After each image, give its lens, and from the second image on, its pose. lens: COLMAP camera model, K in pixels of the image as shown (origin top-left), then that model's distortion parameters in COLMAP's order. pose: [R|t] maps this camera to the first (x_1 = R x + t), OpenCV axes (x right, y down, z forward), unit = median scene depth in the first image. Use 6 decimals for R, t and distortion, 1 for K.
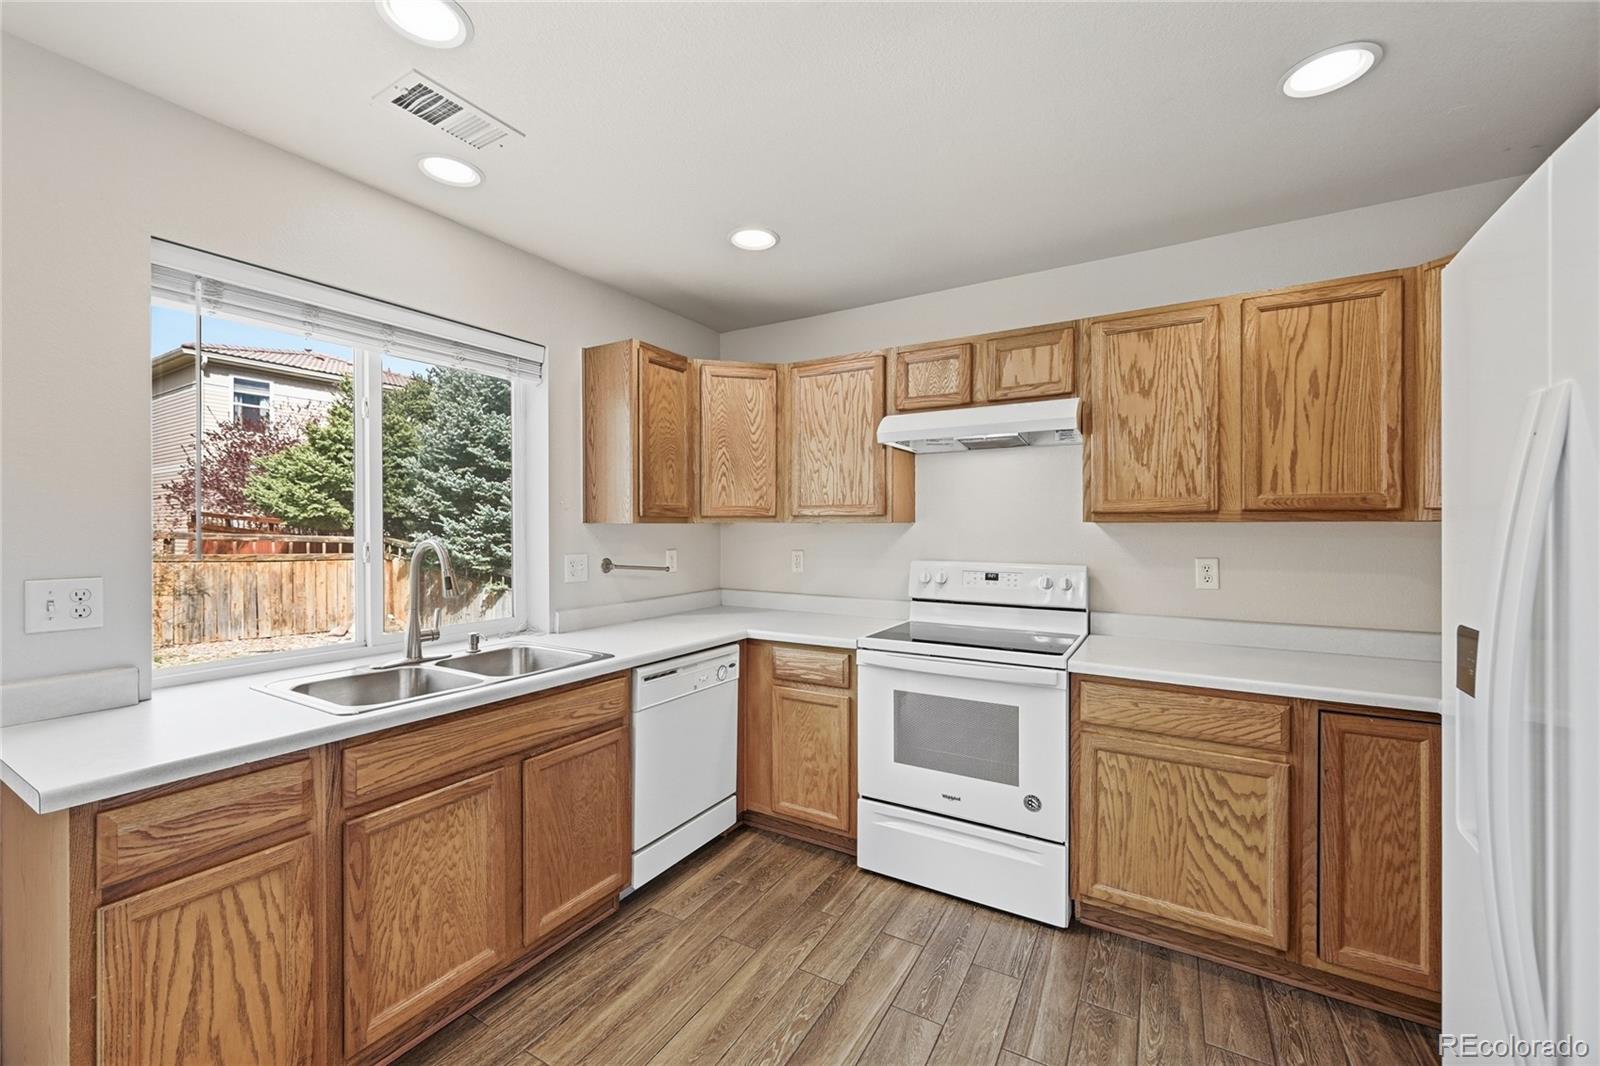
lens RADIAL K [[649.8, 0, 788.5], [0, 649.8, 534.0], [0, 0, 1]] dist [-0.000113, -0.000328]
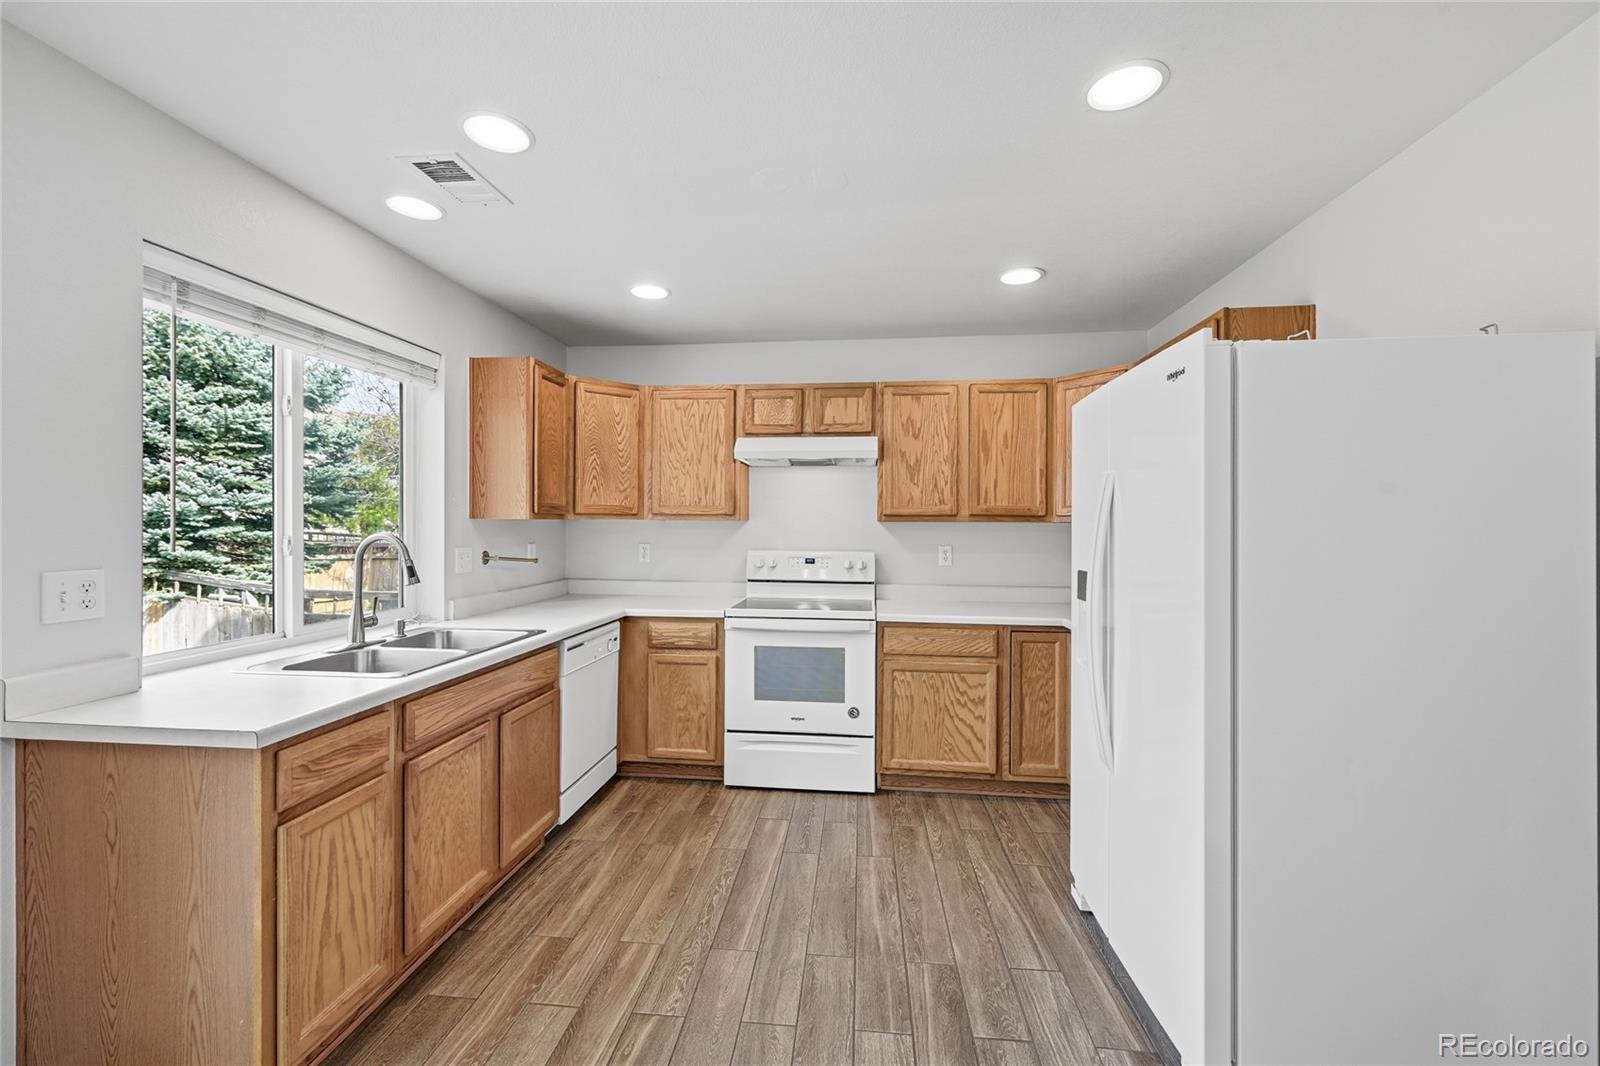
lens RADIAL K [[649.8, 0, 804.9], [0, 649.8, 533.7], [0, 0, 1]] dist [-0.000113, -0.000328]
pose [[0.906860, -0.000466, 0.421432, -0.358193], [-0.001938, 0.999984, 0.005277, 0.002327], [-0.421427, -0.005602, 0.906845, -0.295523]]
